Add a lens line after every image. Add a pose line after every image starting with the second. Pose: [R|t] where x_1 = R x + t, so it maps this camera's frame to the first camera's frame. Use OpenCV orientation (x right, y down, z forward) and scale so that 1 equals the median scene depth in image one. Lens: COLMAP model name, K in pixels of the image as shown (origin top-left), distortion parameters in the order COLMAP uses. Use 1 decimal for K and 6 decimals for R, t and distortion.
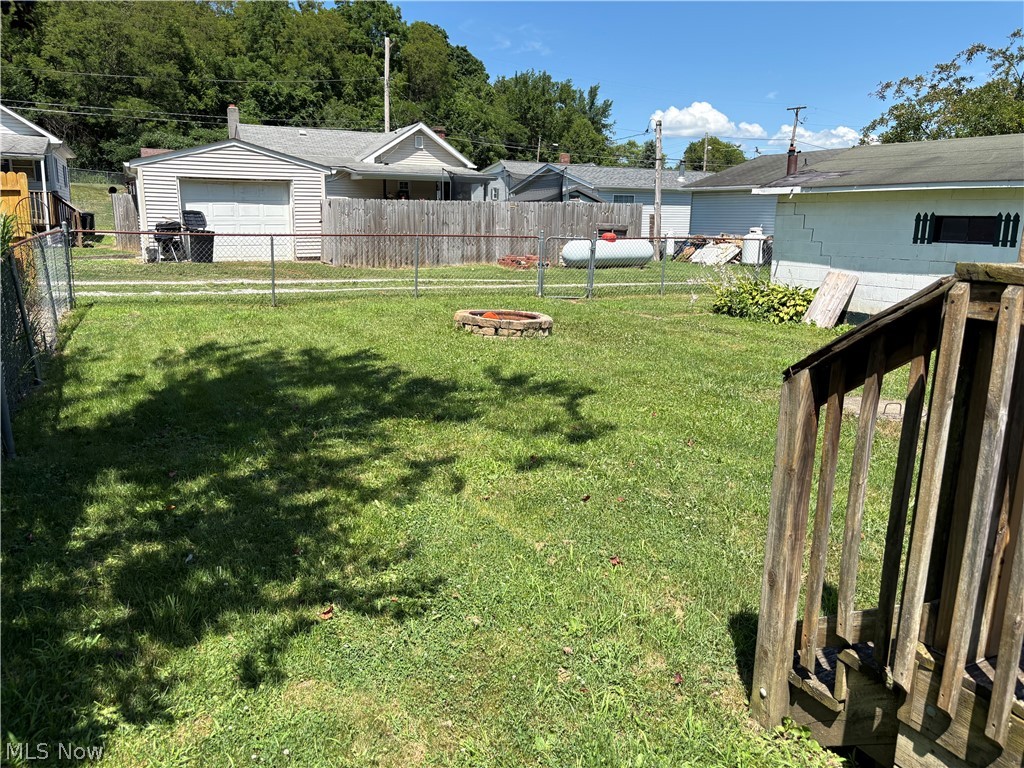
lens RADIAL K [[749.8, 0, 508.0], [0, 749.8, 388.1], [0, 0, 1]] dist [-0.000112, -0.006432]
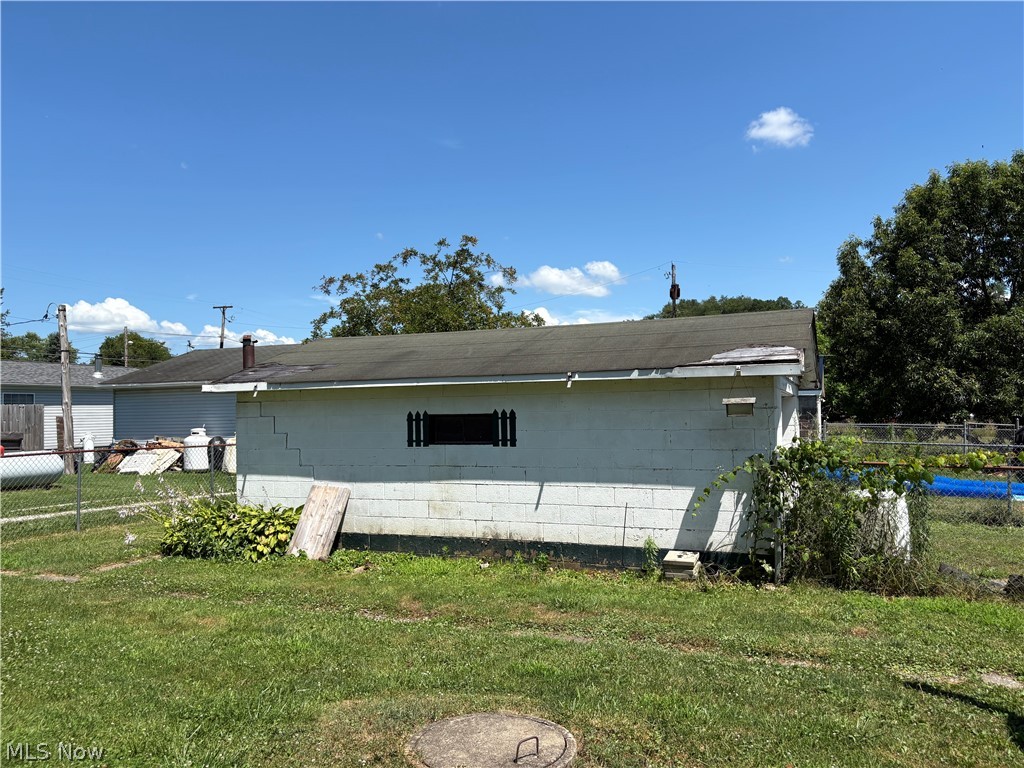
lens RADIAL K [[749.8, 0, 516.8], [0, 749.8, 393.3], [0, 0, 1]] dist [-0.000112, -0.006432]
pose [[0.746540, -0.009572, 0.665271, 0.046566], [0.173644, 0.968046, -0.180927, -0.052328], [-0.642281, 0.250590, 0.724347, 0.198374]]
